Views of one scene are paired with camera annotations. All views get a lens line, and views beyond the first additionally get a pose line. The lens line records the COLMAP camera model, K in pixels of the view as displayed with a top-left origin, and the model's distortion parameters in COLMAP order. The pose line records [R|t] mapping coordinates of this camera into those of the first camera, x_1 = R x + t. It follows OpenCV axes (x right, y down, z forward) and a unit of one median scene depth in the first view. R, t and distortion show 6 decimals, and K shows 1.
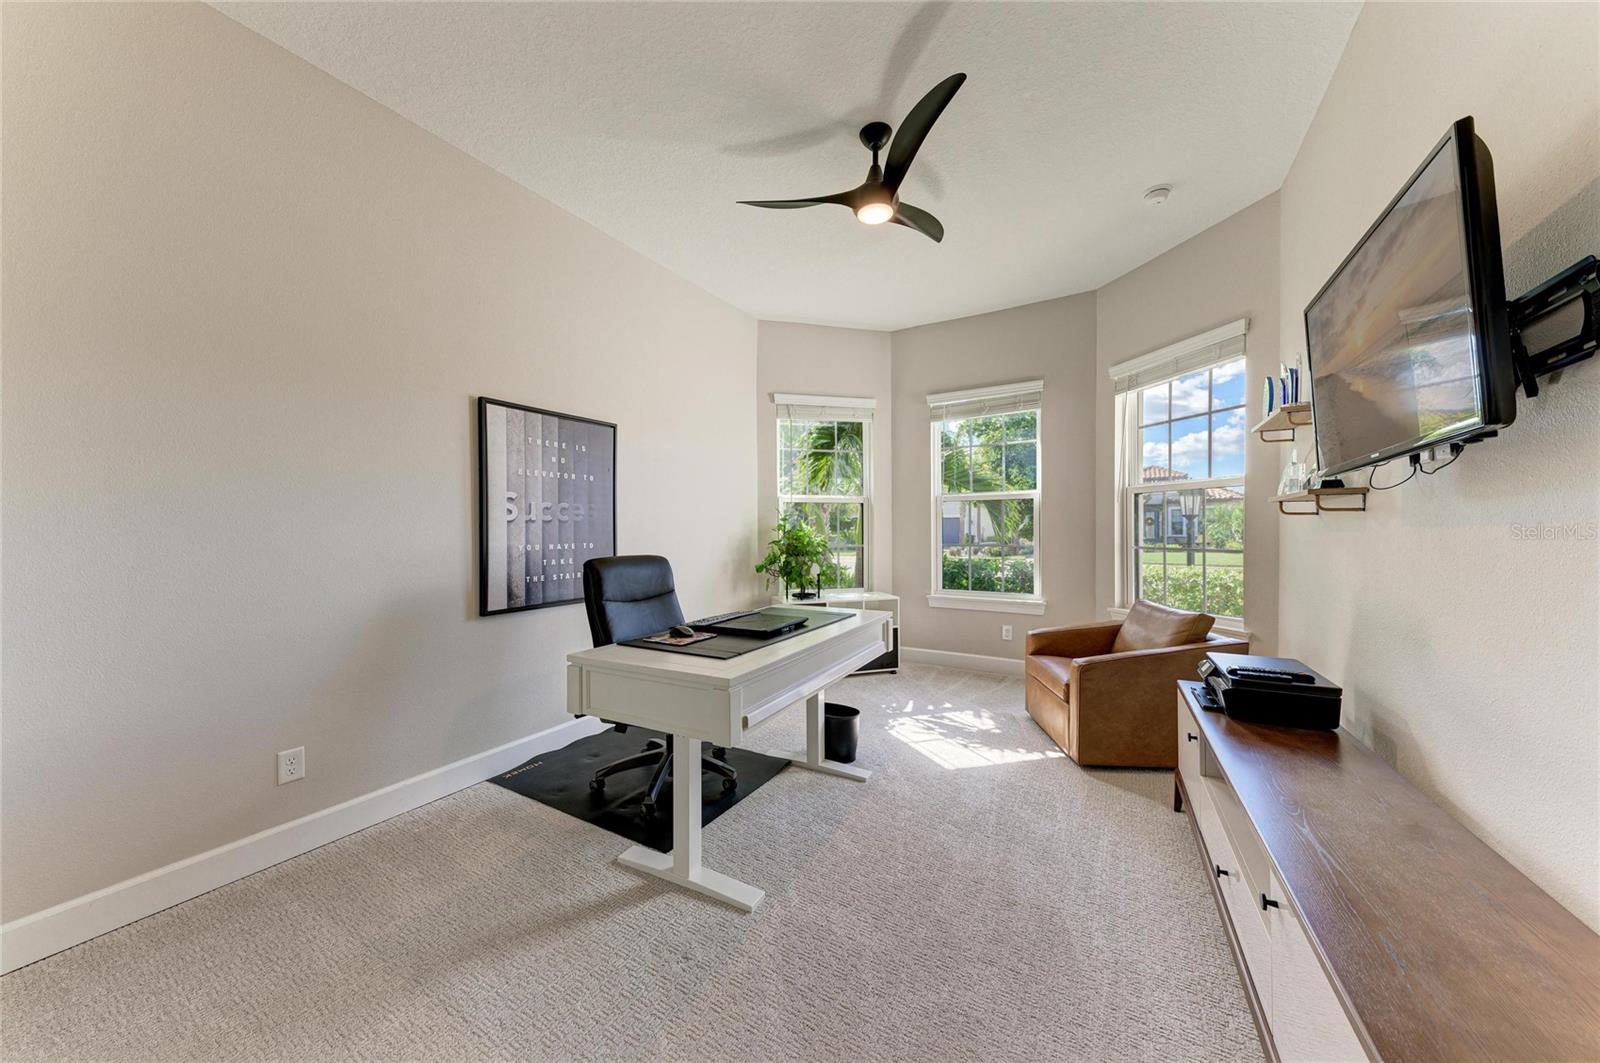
lens RADIAL K [[541.9, 0, 801.5], [0, 541.9, 532.9], [0, 0, 1]] dist [0.010147, -0.000102]
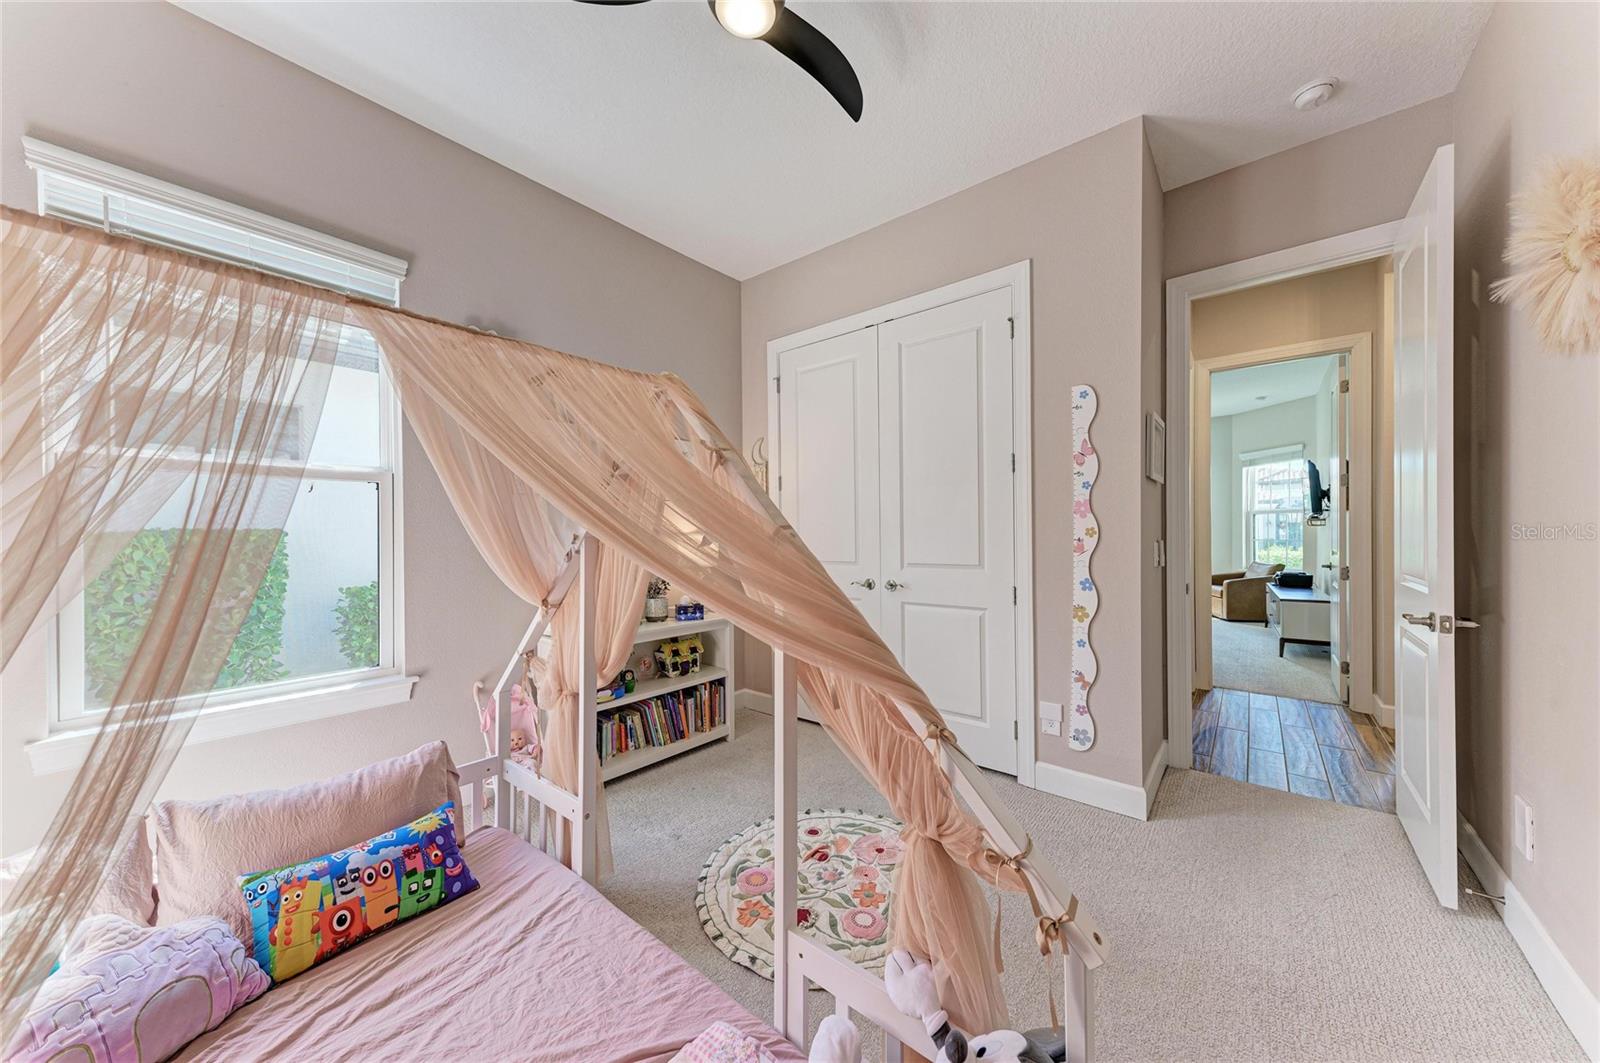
lens RADIAL K [[541.9, 0, 801.5], [0, 541.9, 532.9], [0, 0, 1]] dist [0.010147, -0.000102]
pose [[0.986705, -0.004349, -0.162463, -0.767056], [0.004591, 0.999989, 0.001111, -0.009480], [0.162456, -0.001842, 0.986714, -1.363694]]
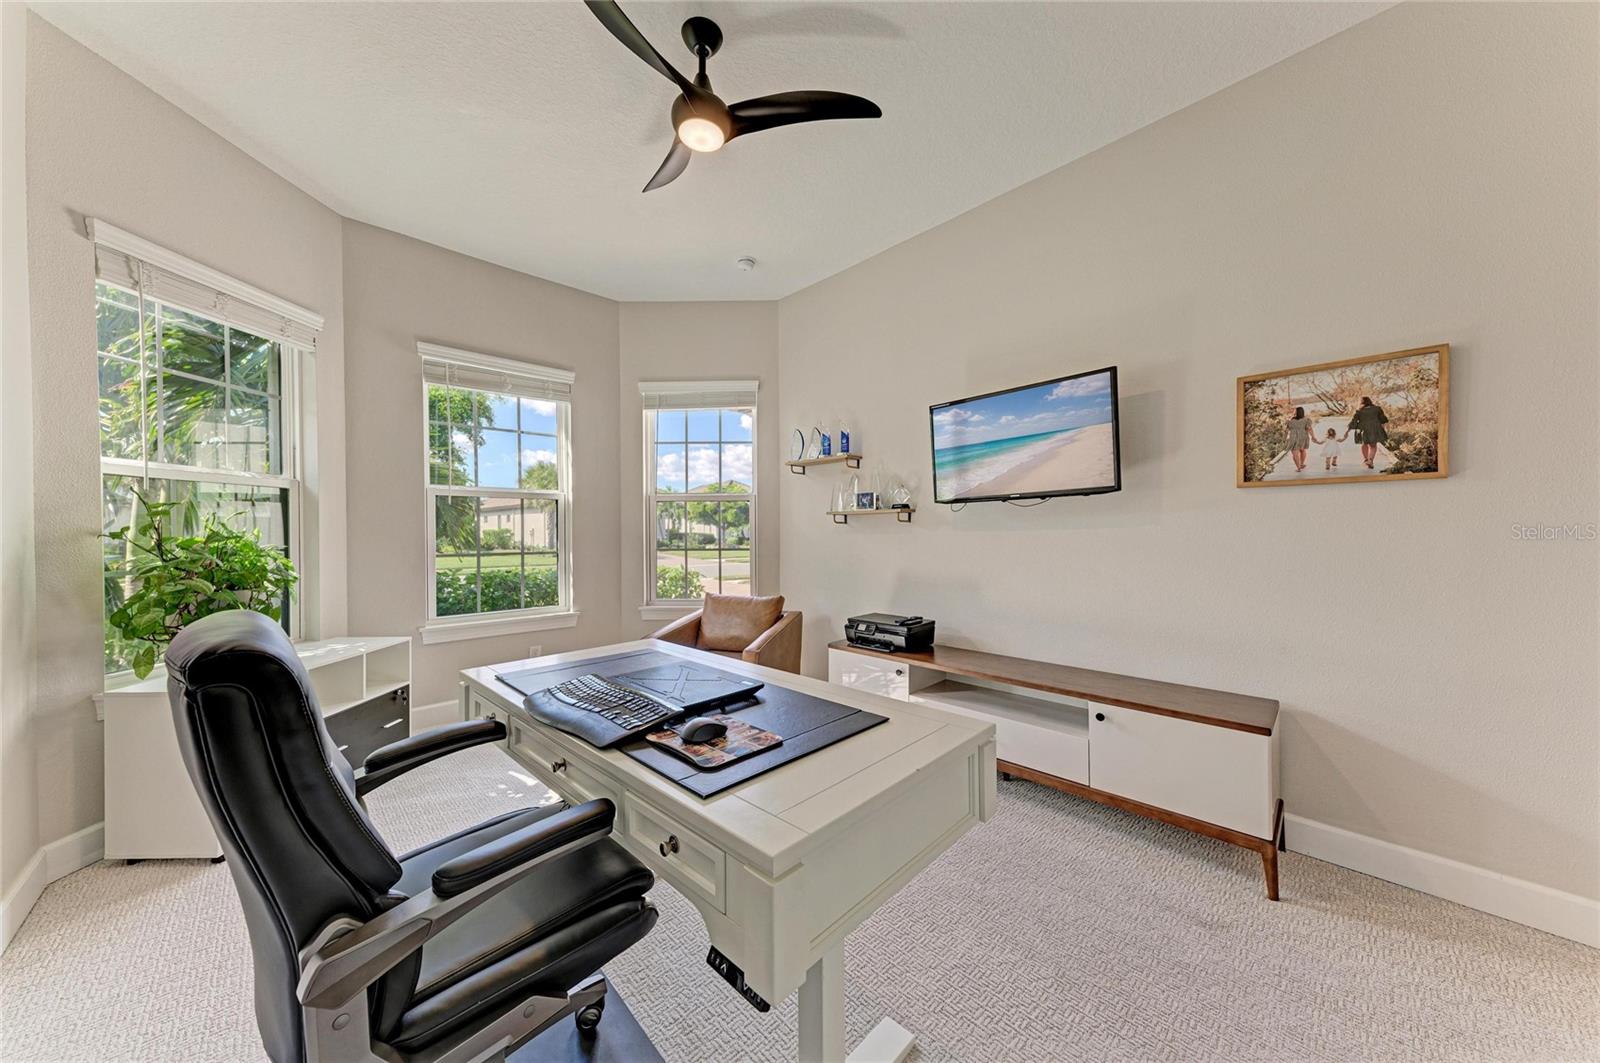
lens RADIAL K [[541.9, 0, 801.5], [0, 541.9, 532.9], [0, 0, 1]] dist [0.010147, -0.000102]
pose [[0.270316, -0.002894, 0.962767, -0.374660], [0.010651, 0.999943, 0.000015, -0.004029], [-0.962713, 0.010250, 0.270331, 0.411707]]
